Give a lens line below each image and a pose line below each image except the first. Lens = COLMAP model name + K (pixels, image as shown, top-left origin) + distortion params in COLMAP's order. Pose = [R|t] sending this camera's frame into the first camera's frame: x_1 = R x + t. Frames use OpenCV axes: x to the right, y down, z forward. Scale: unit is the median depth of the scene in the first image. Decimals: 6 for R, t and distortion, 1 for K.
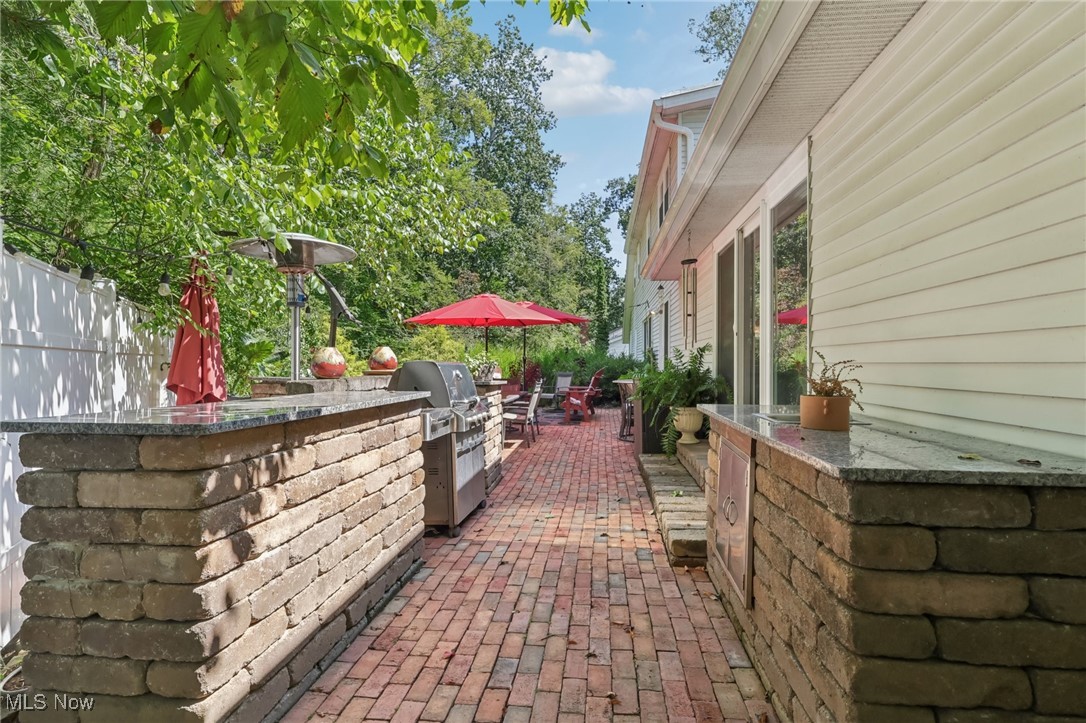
lens RADIAL K [[514.9, 0, 543.0], [0, 514.9, 361.5], [0, 0, 1]] dist [-0.001461, -0.000413]
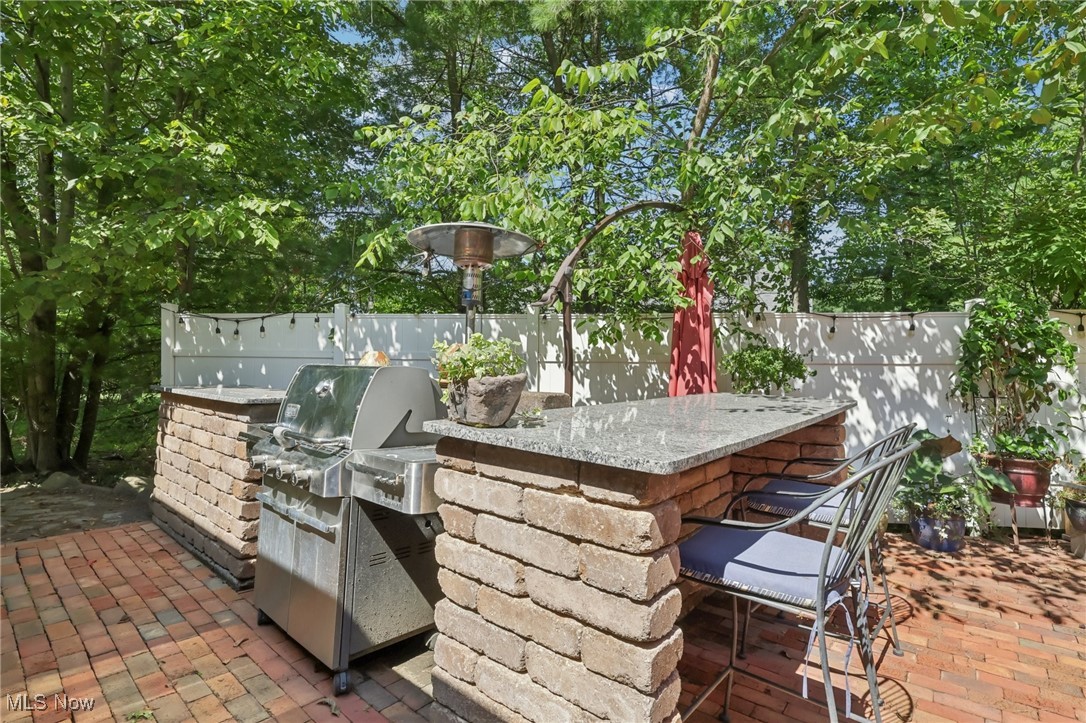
lens RADIAL K [[514.9, 0, 543.0], [0, 514.9, 361.5], [0, 0, 1]] dist [-0.001461, -0.000413]
pose [[-0.556413, -0.012934, -0.830805, 0.085405], [-0.011384, 0.999904, -0.007942, -0.001206], [0.830828, 0.005039, -0.556507, 0.749364]]
